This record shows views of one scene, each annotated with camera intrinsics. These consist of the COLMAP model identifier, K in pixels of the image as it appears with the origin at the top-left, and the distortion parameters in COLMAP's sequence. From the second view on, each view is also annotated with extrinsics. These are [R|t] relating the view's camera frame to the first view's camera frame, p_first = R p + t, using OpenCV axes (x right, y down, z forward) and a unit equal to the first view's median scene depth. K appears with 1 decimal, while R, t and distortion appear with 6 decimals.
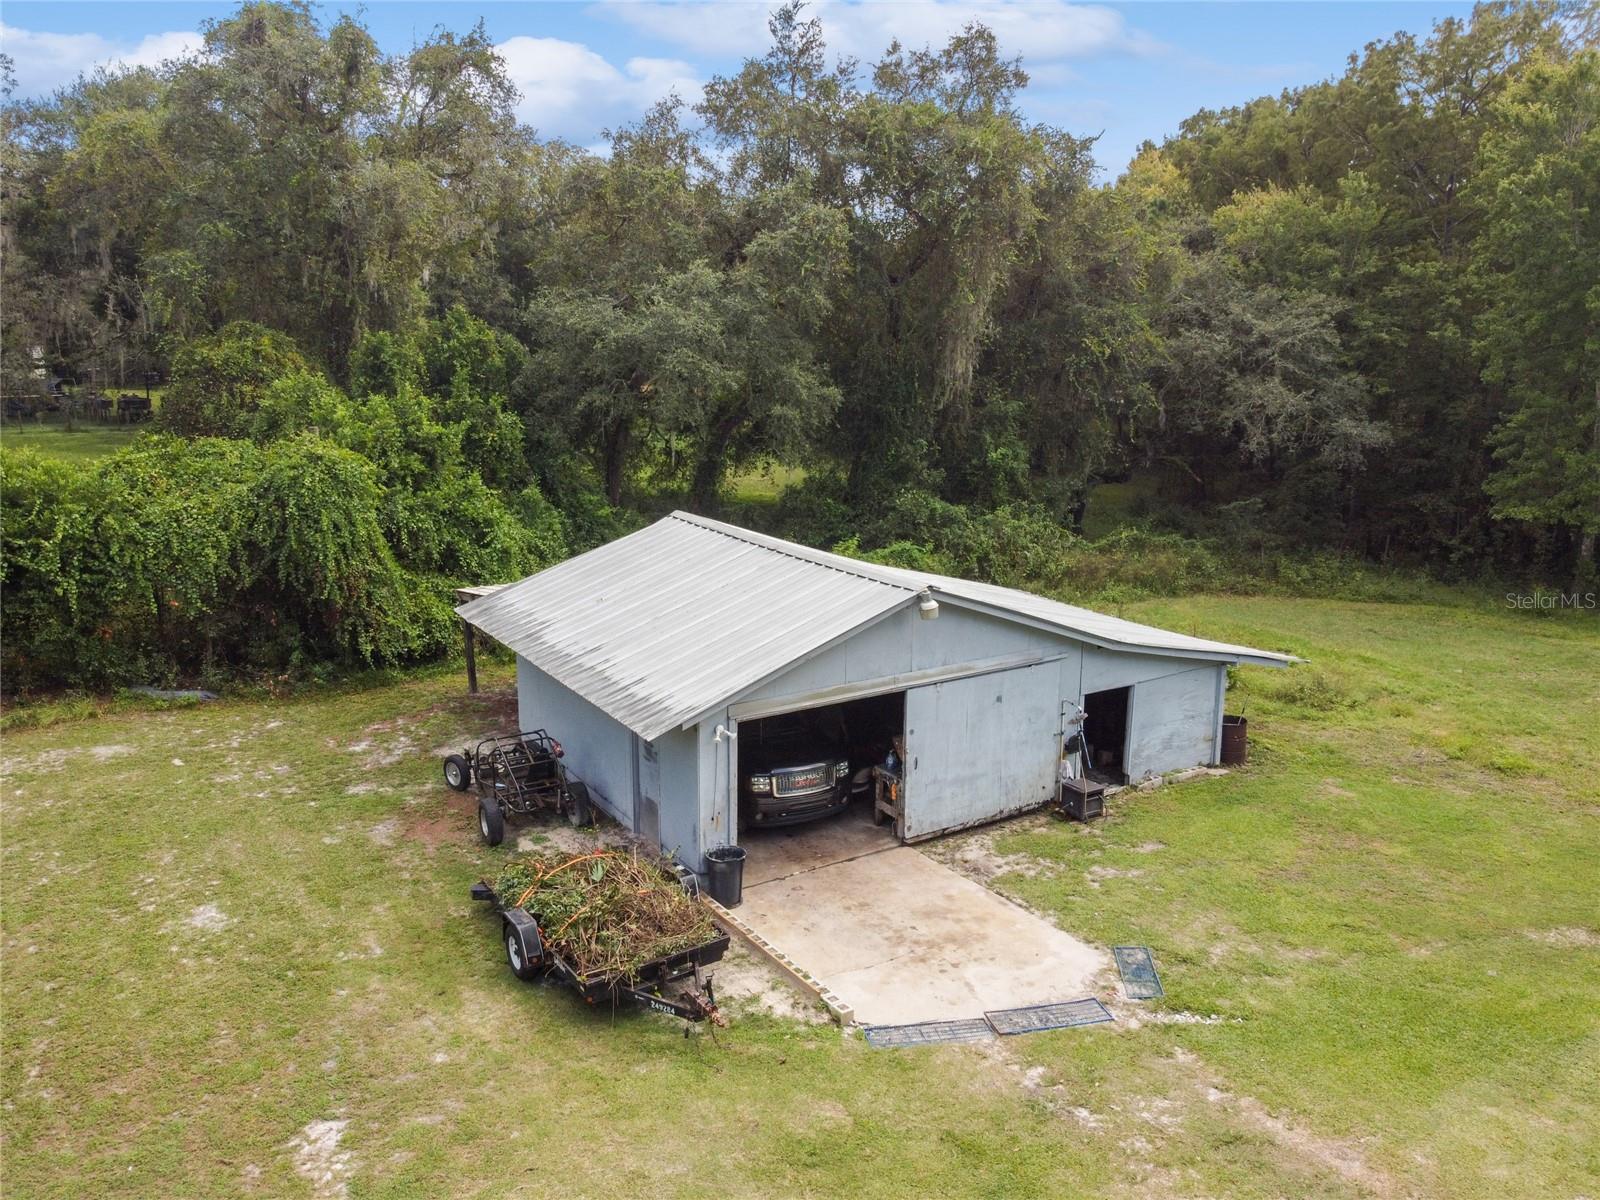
lens RADIAL K [[1214.0, 0, 801.6], [0, 1214.0, 596.7], [0, 0, 1]] dist [-0.009913, -0.003220]
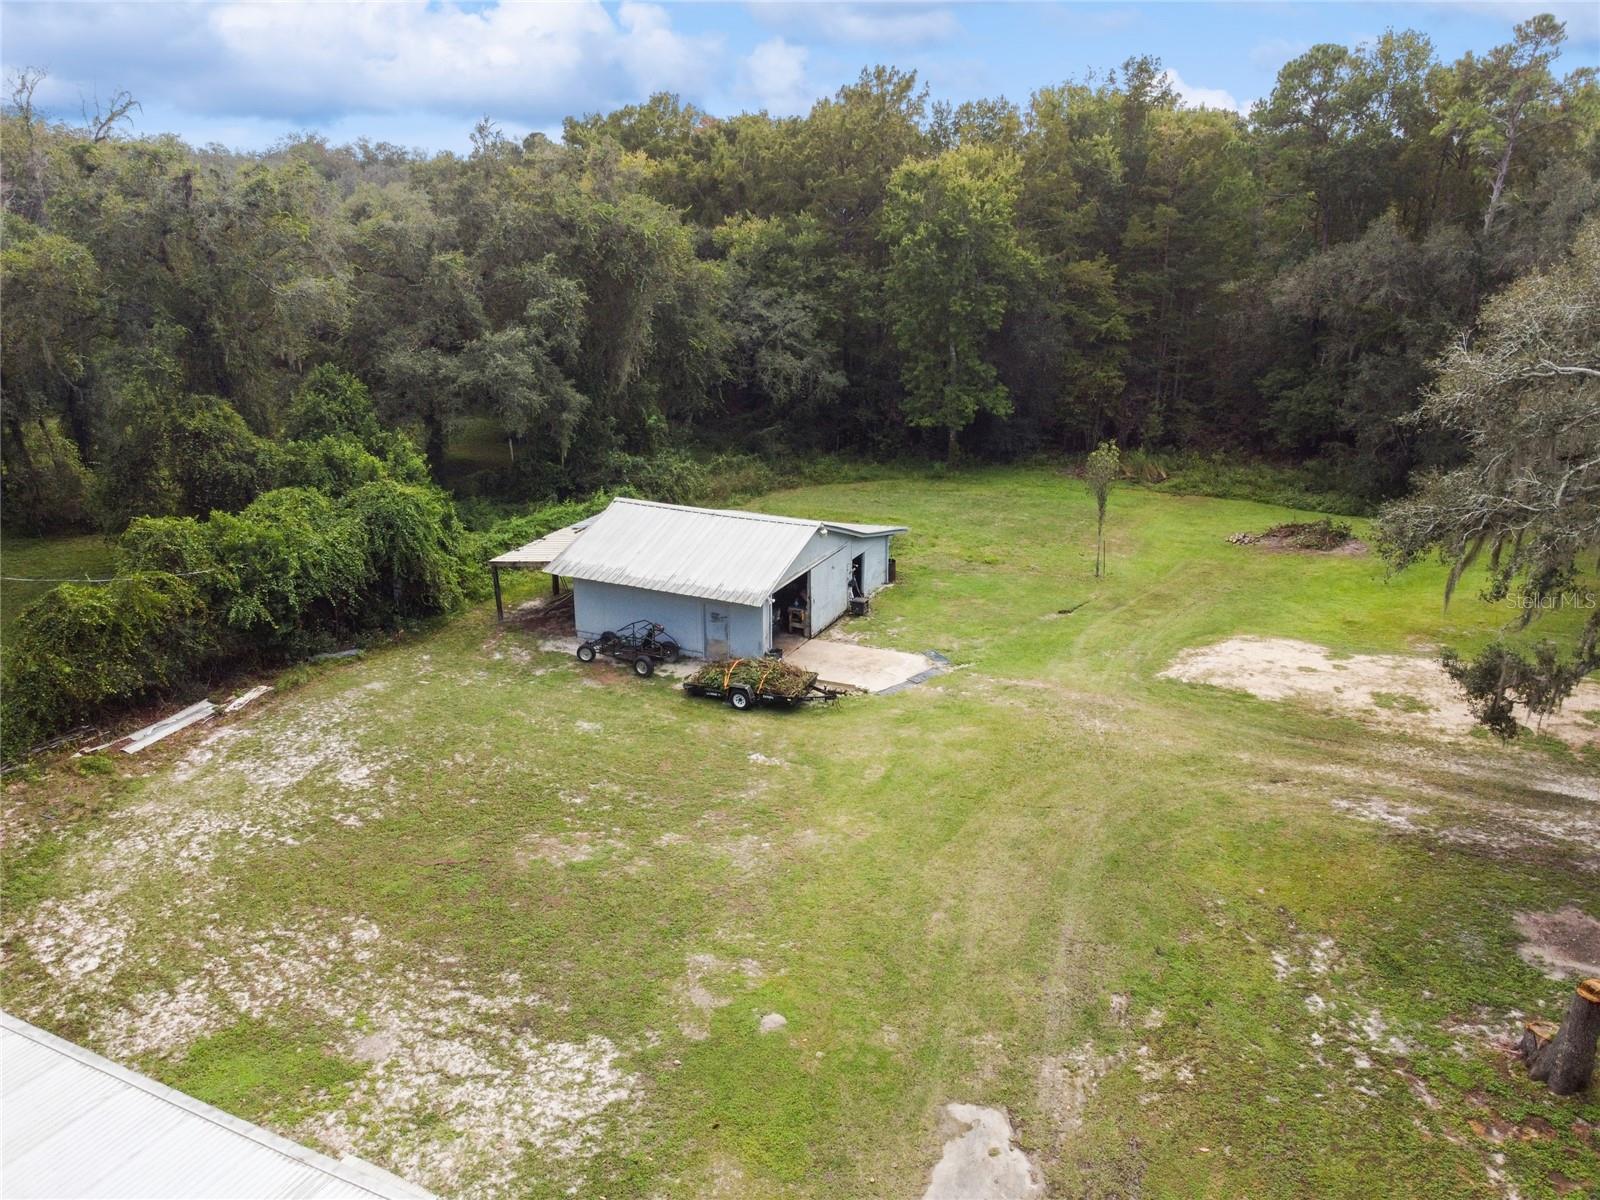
lens RADIAL K [[1214.0, 0, 799.1], [0, 1214.0, 601.0], [0, 0, 1]] dist [-0.009913, -0.003220]
pose [[0.842870, -0.180778, 0.506843, -0.538688], [0.124182, 0.981803, 0.143672, -0.095937], [-0.523593, -0.058156, 0.849981, -0.453954]]
